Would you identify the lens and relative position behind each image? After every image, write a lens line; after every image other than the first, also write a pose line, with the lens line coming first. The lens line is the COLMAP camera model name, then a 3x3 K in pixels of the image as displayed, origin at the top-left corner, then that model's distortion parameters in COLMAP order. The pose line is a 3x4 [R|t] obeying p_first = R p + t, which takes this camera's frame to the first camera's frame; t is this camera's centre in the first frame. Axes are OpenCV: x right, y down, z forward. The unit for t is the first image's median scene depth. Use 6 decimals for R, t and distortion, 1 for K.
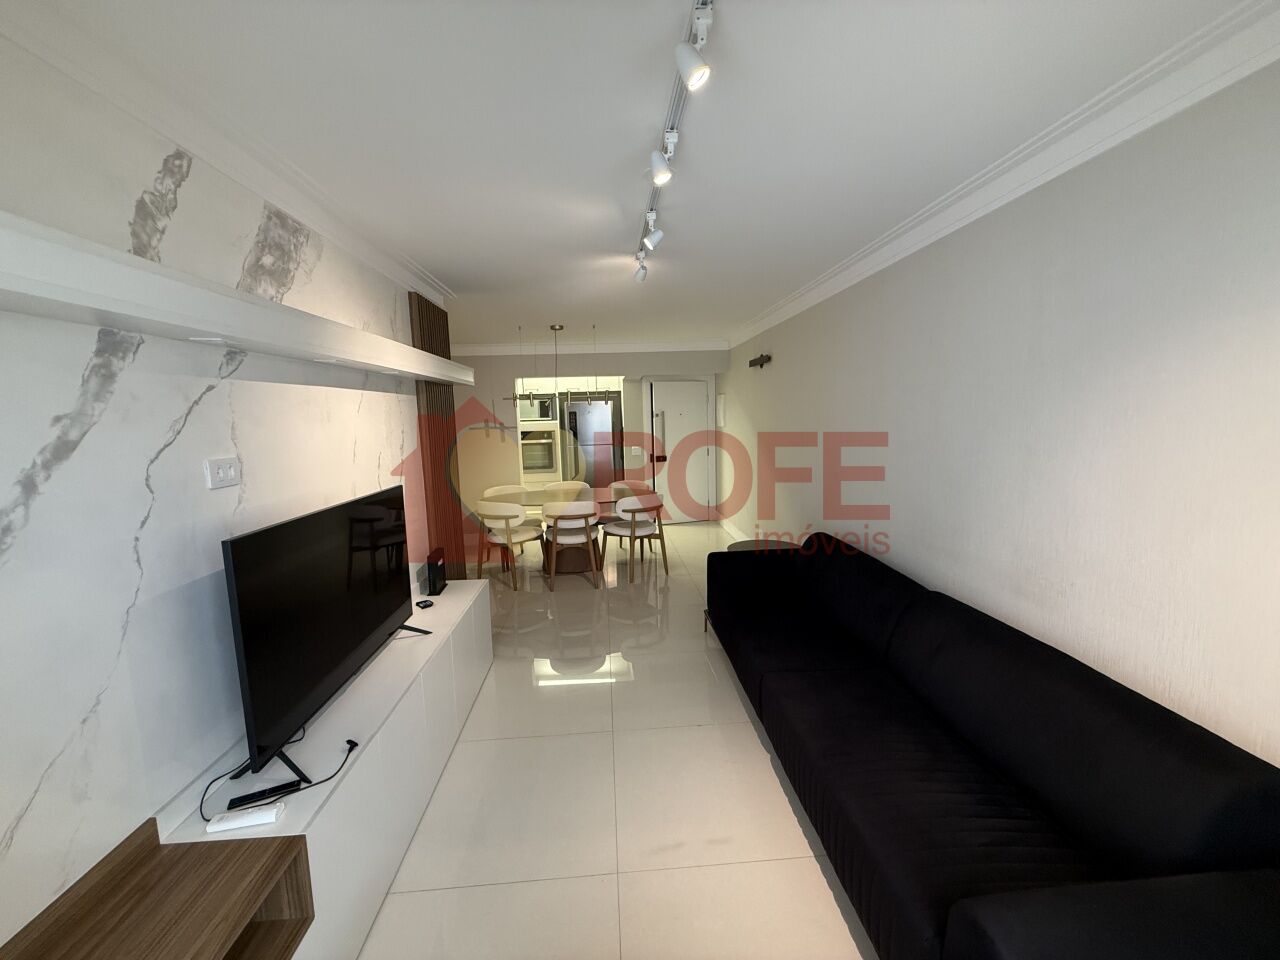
lens RADIAL K [[510.3, 0, 636.1], [0, 510.3, 478.9], [0, 0, 1]] dist [0.002295, -0.000529]
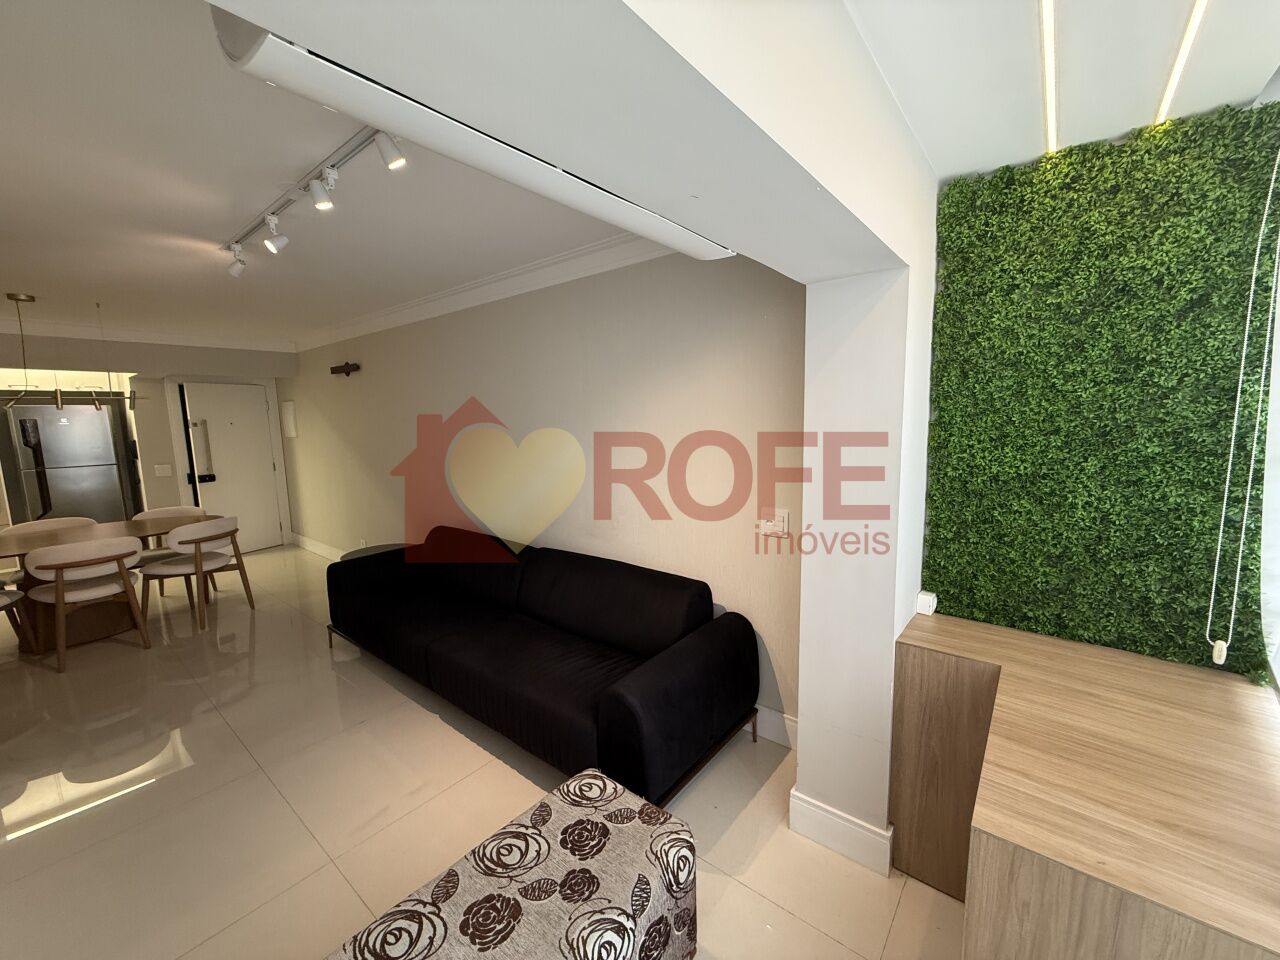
lens RADIAL K [[510.3, 0, 638.2], [0, 510.3, 480.0], [0, 0, 1]] dist [0.002295, -0.000529]
pose [[0.678162, -0.079654, 0.730583, -0.120173], [0.094345, 0.995319, 0.020941, 0.015991], [-0.728832, 0.054725, 0.682503, -0.077509]]
